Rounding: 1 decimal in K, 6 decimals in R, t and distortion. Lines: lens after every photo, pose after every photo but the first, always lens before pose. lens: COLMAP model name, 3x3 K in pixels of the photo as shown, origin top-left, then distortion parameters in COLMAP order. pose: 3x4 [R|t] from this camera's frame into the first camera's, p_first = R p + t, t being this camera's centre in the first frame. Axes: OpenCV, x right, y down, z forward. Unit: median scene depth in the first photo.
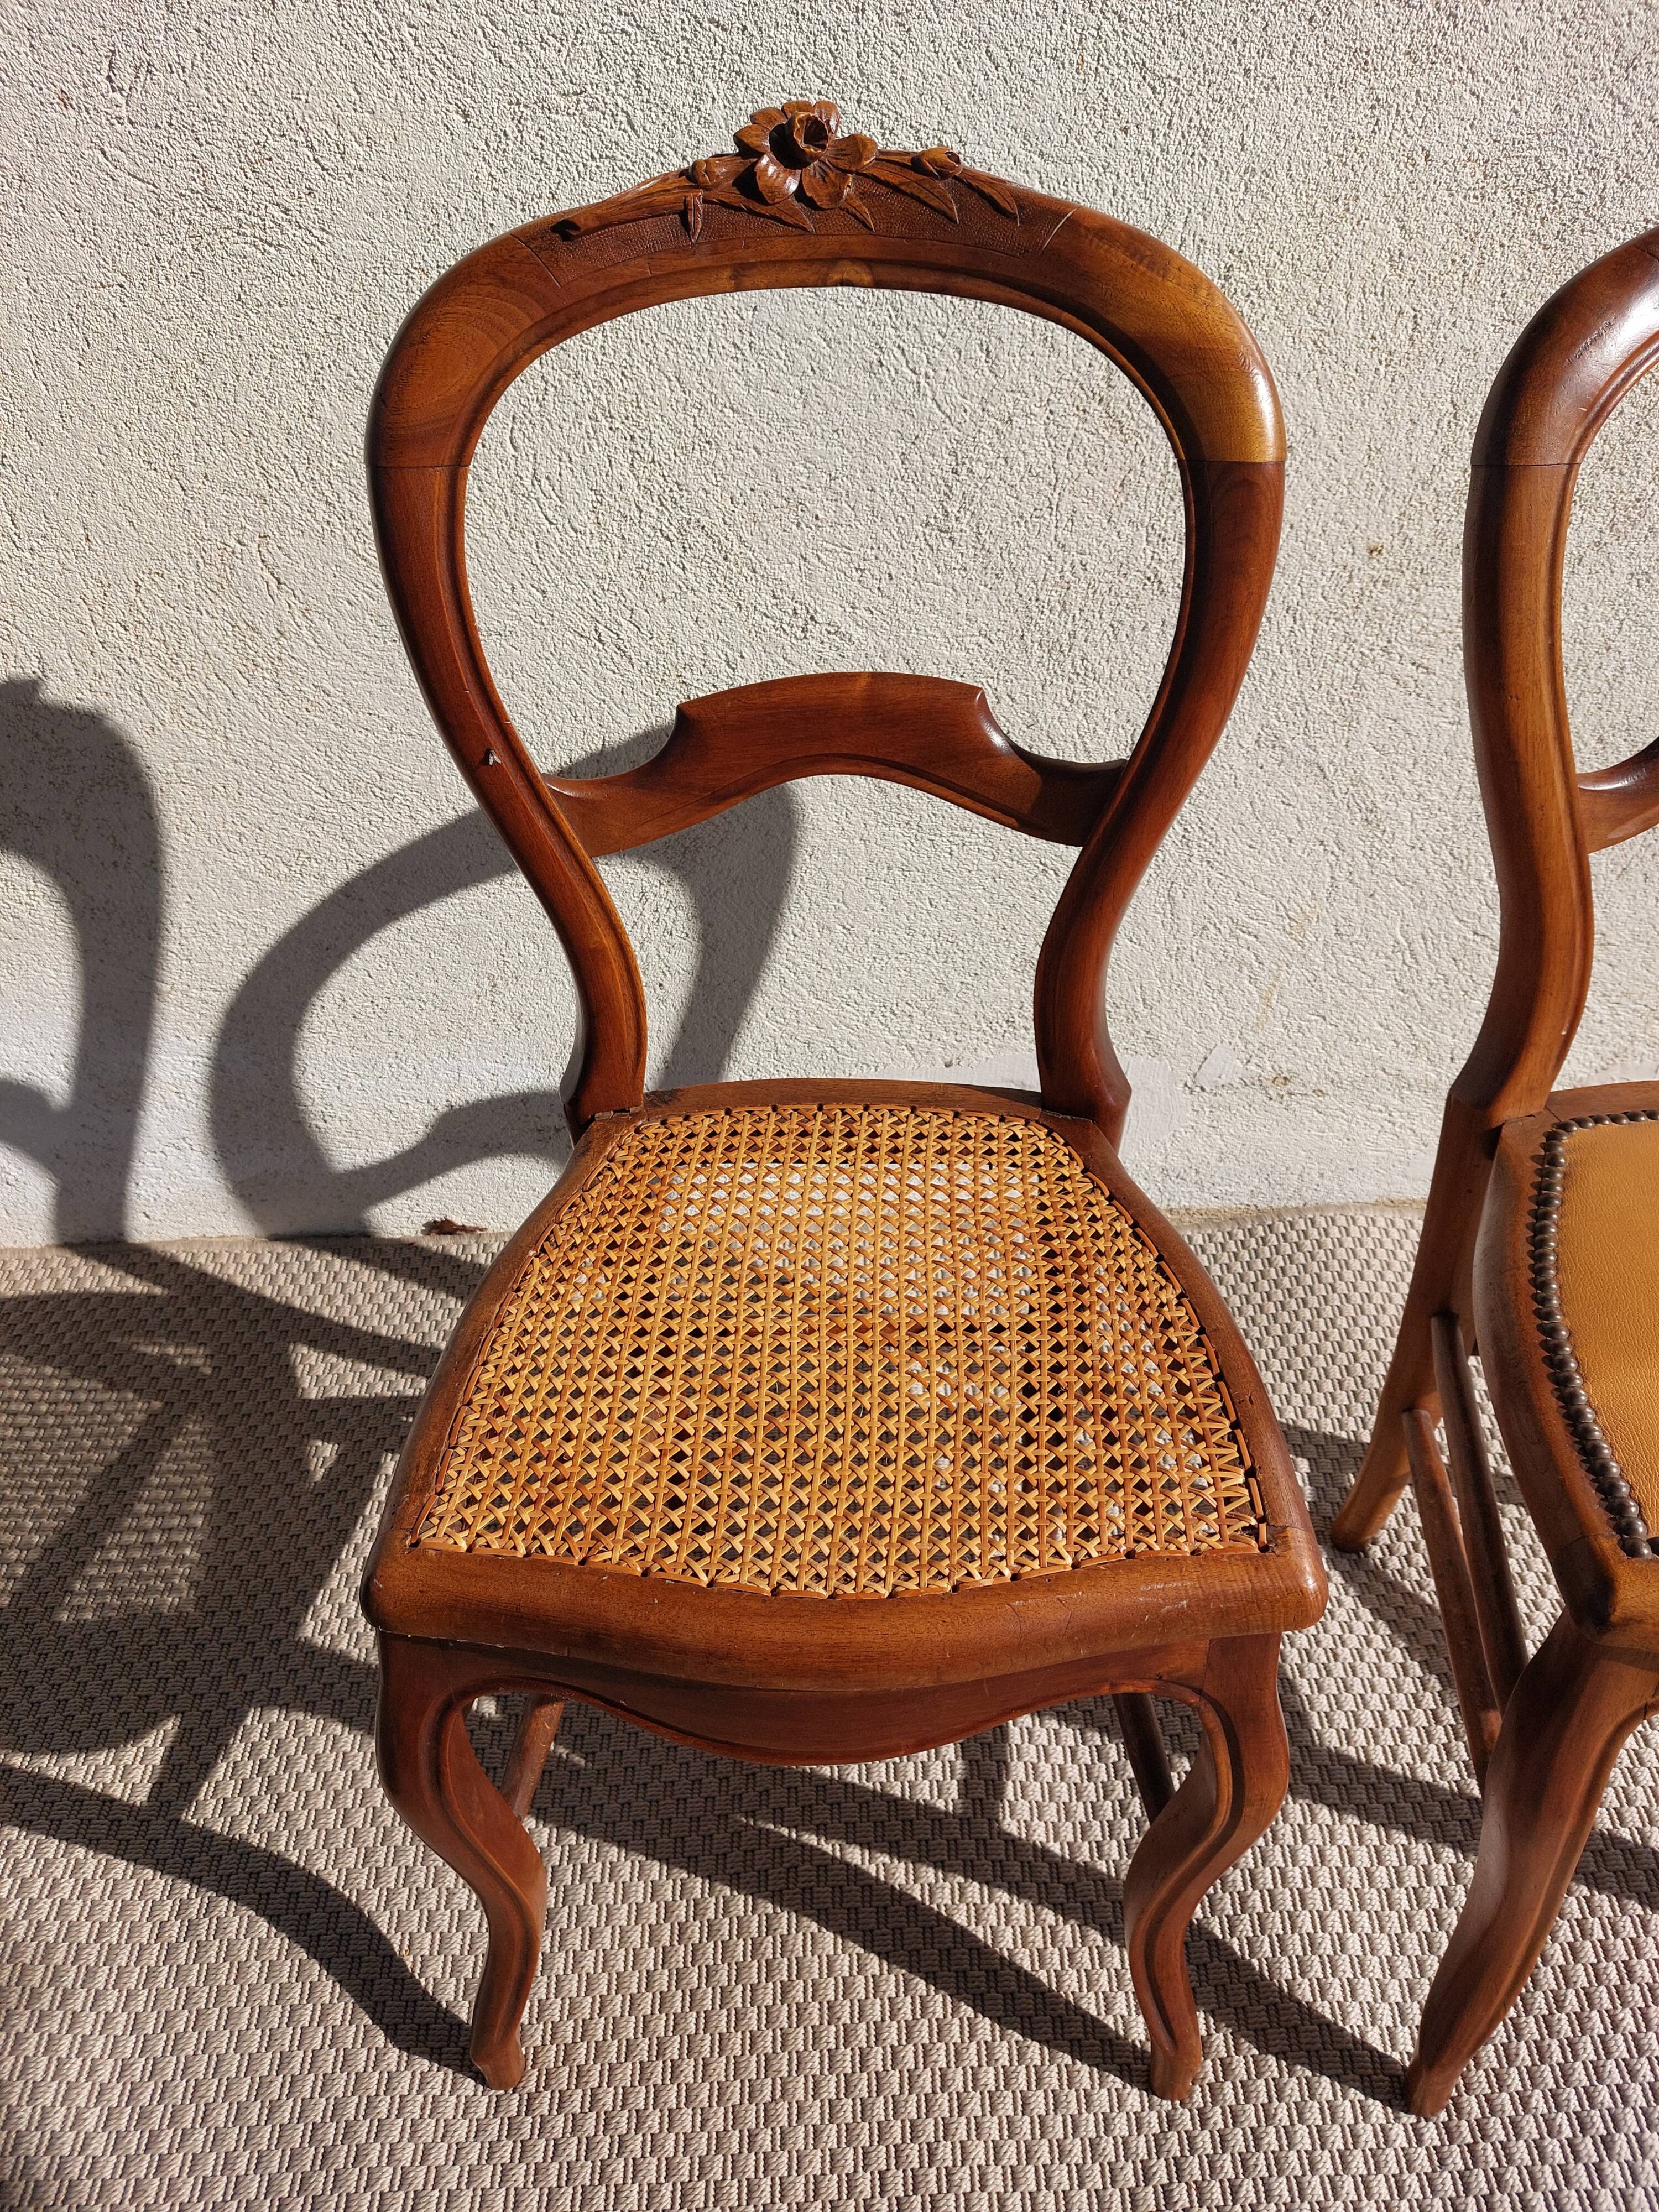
lens RADIAL K [[1619.0, 0, 854.2], [0, 1619.0, 1122.1], [0, 0, 1]] dist [0.049848, -0.057042]
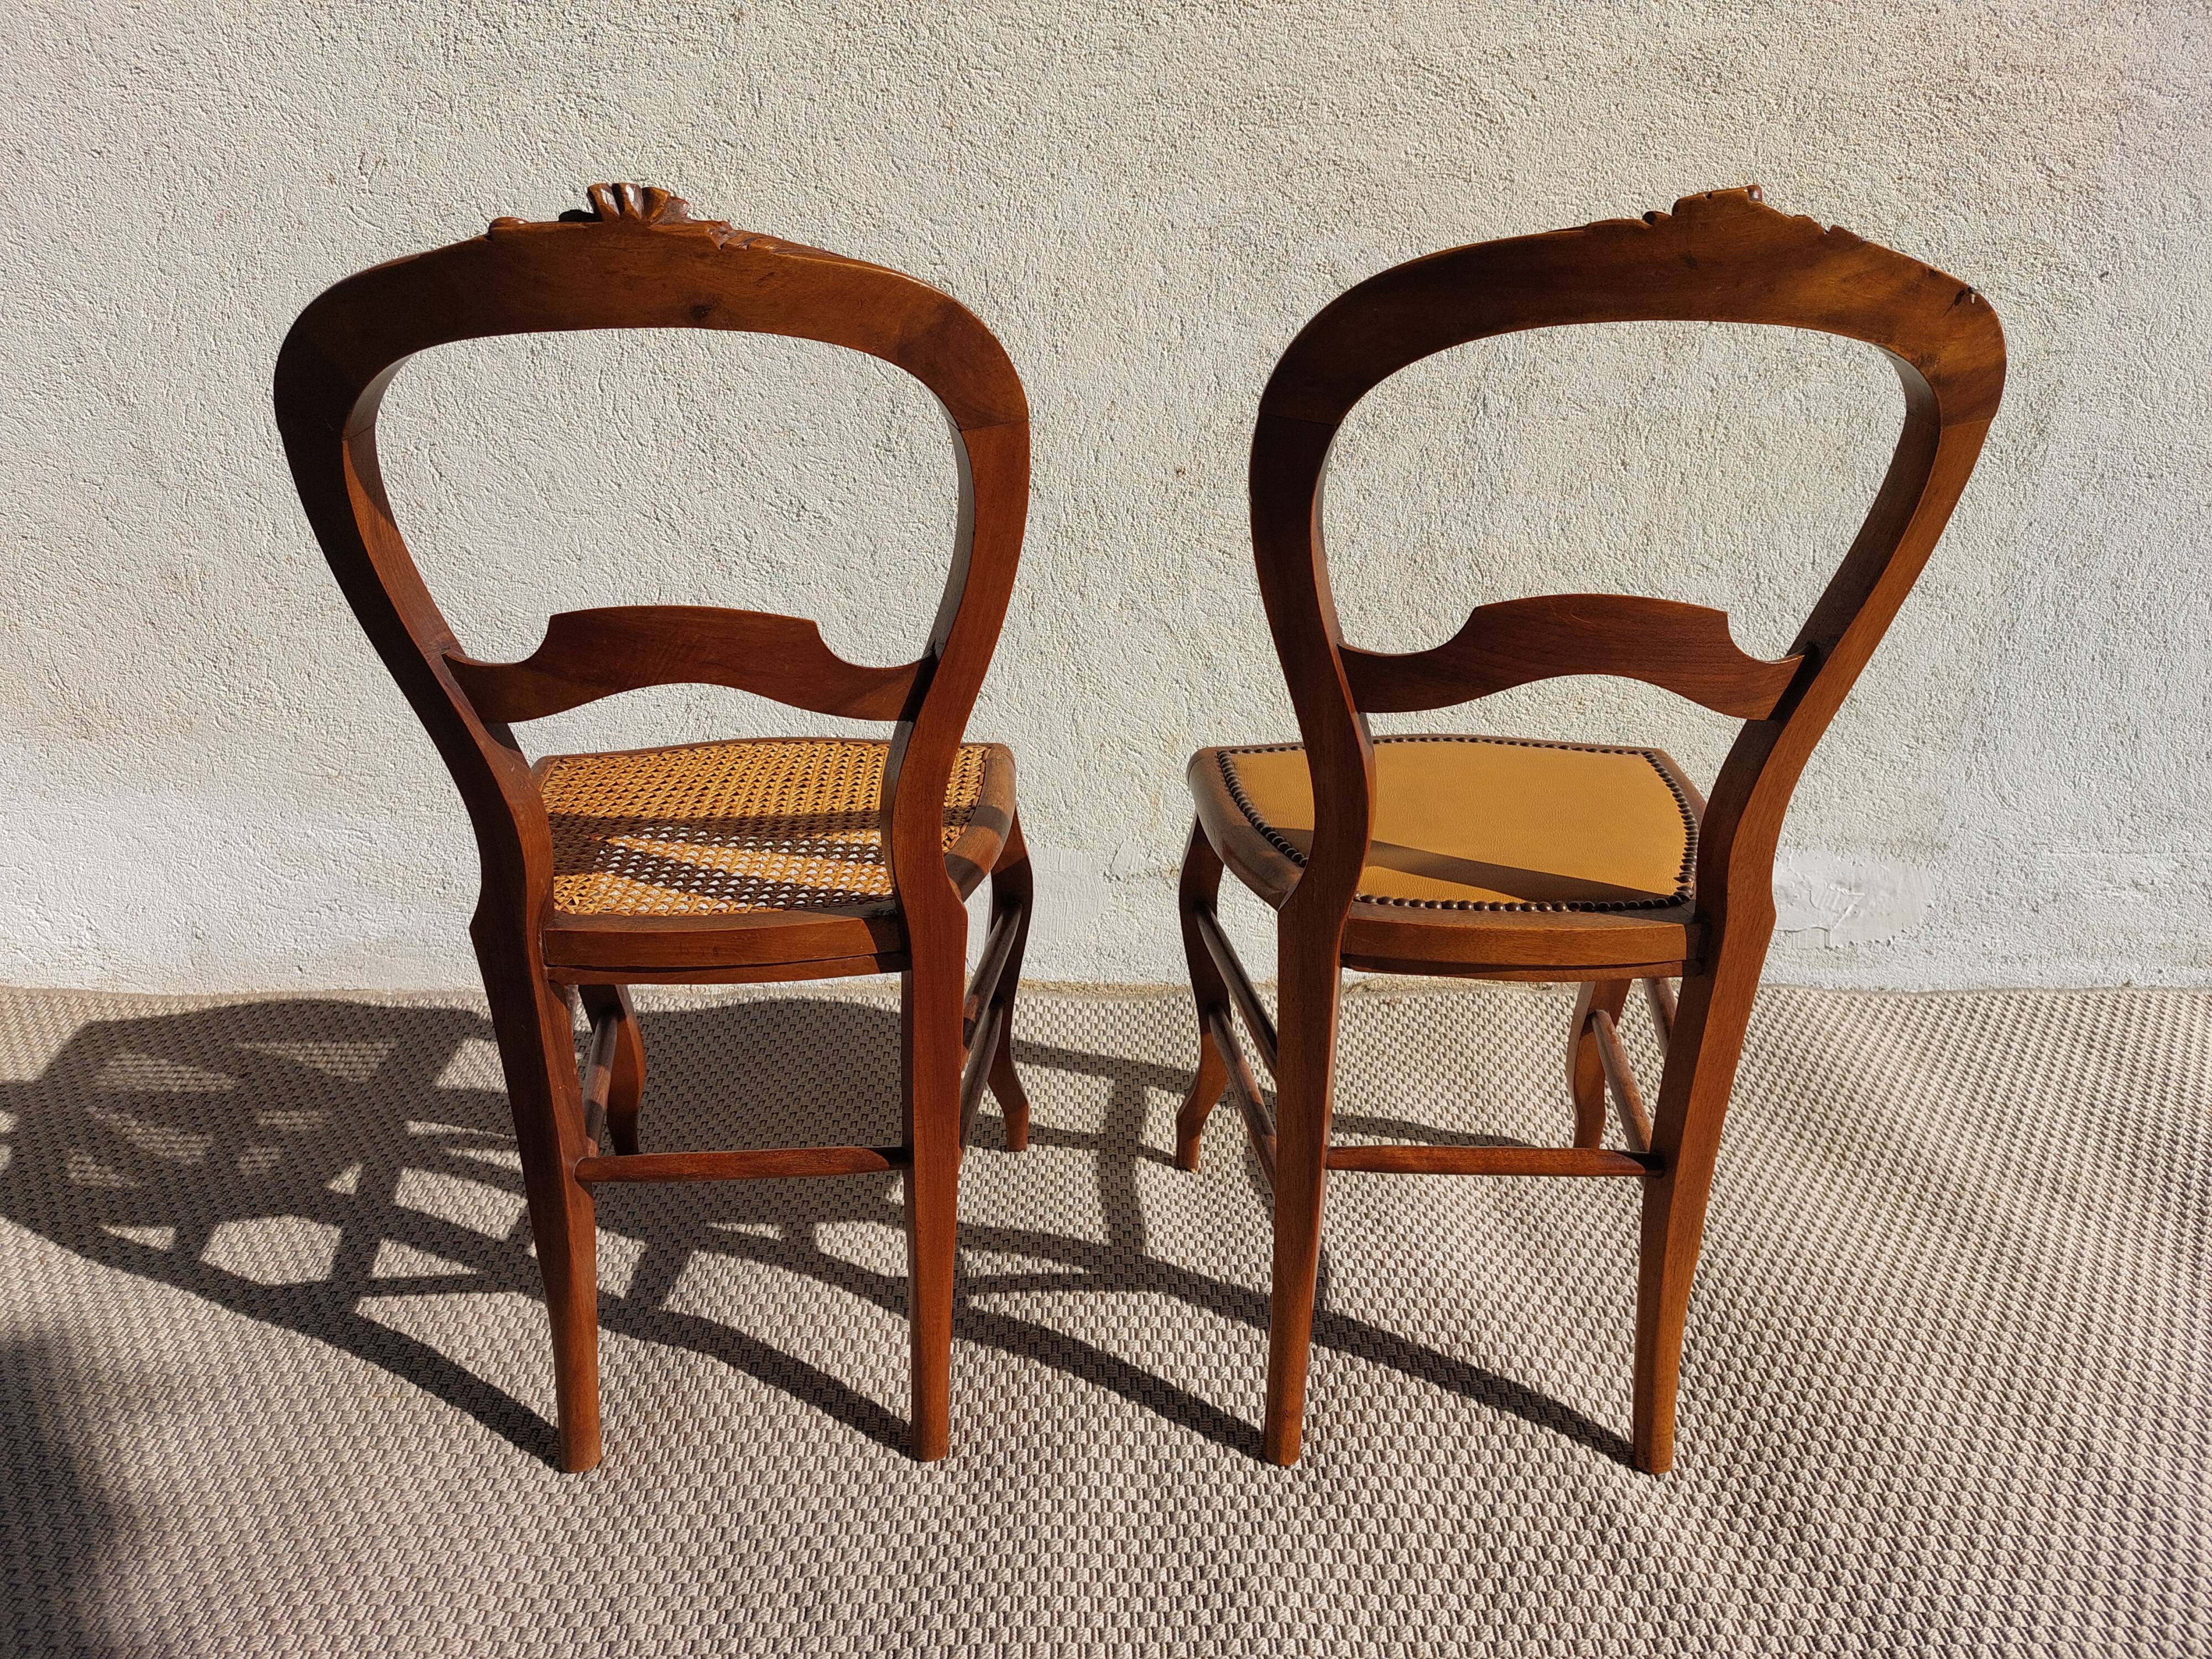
lens RADIAL K [[1619.0, 0, 1104.6], [0, 1619.0, 834.8], [0, 0, 1]] dist [0.049848, -0.057042]
pose [[0.999860, 0.015100, -0.007274, 0.298152], [-0.016482, 0.964621, -0.263125, 0.406833], [0.003044, 0.263208, 0.964734, -0.386375]]
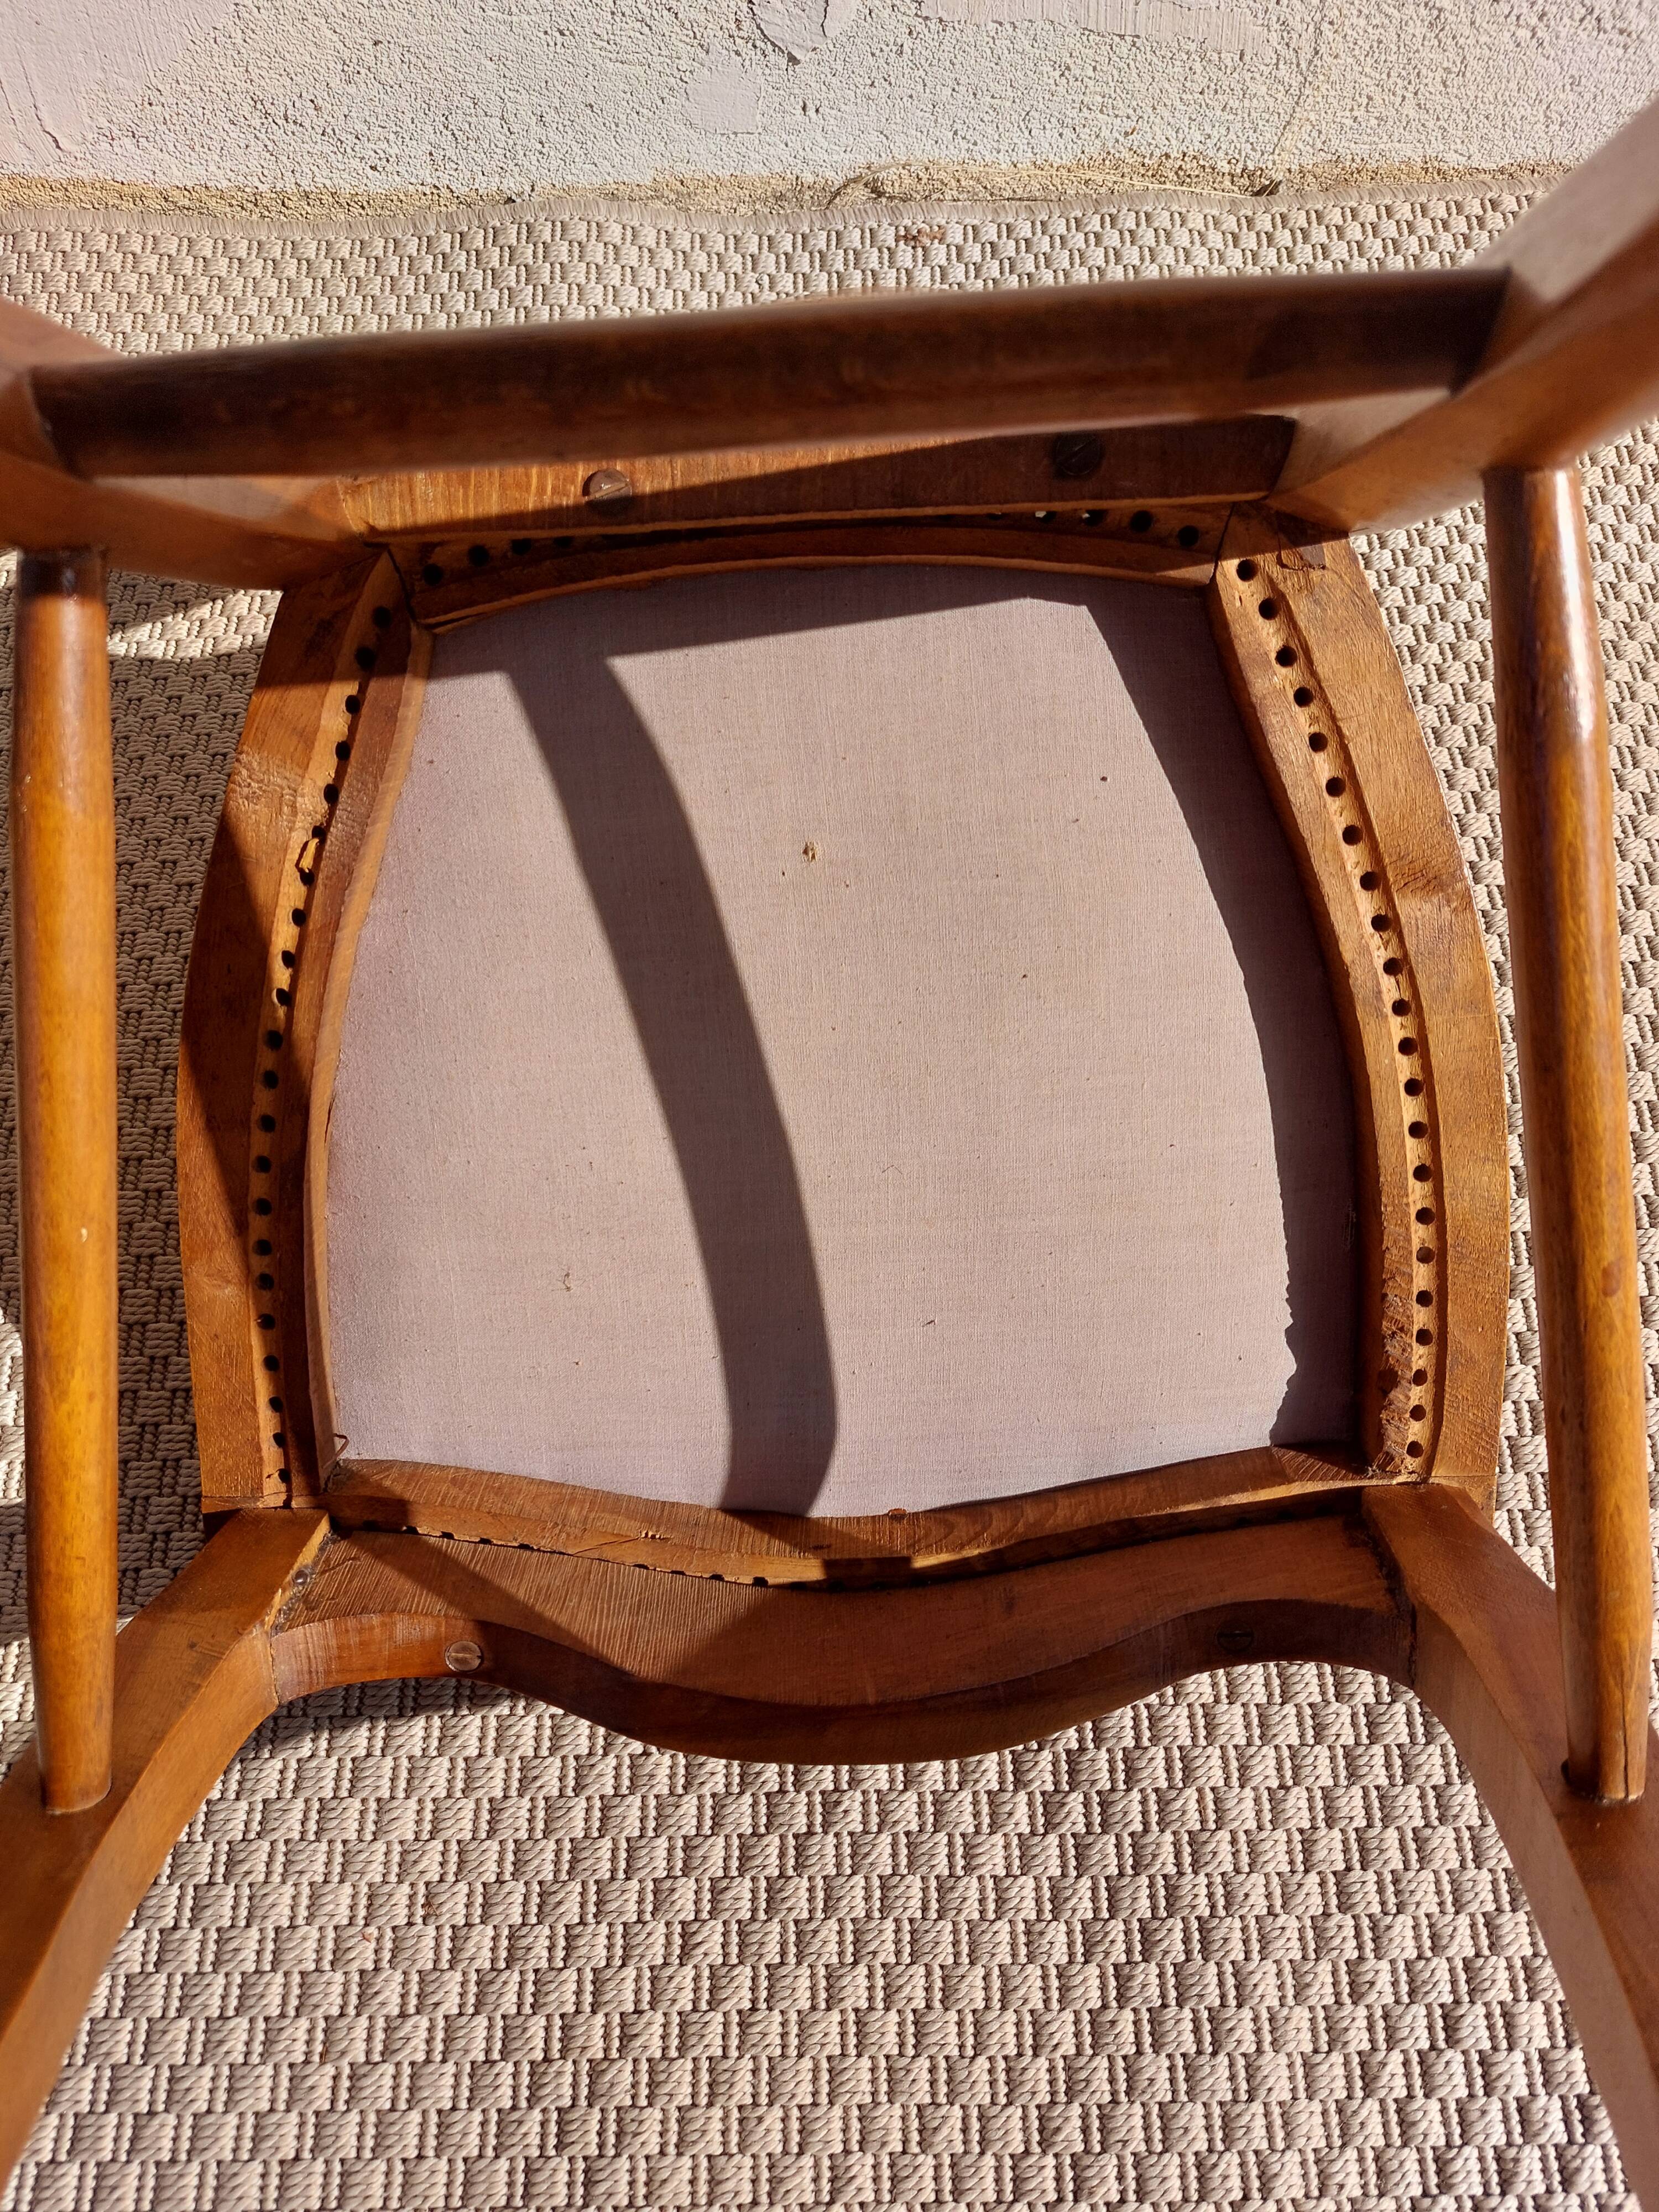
lens RADIAL K [[1619.0, 0, 860.9], [0, 1619.0, 1195.4], [0, 0, 1]] dist [0.049848, -0.057042]
pose [[0.999901, 0.013838, 0.002611, 0.590984], [-0.013633, 0.904855, 0.425502, 0.187694], [0.003526, -0.425495, 0.904954, 0.476297]]
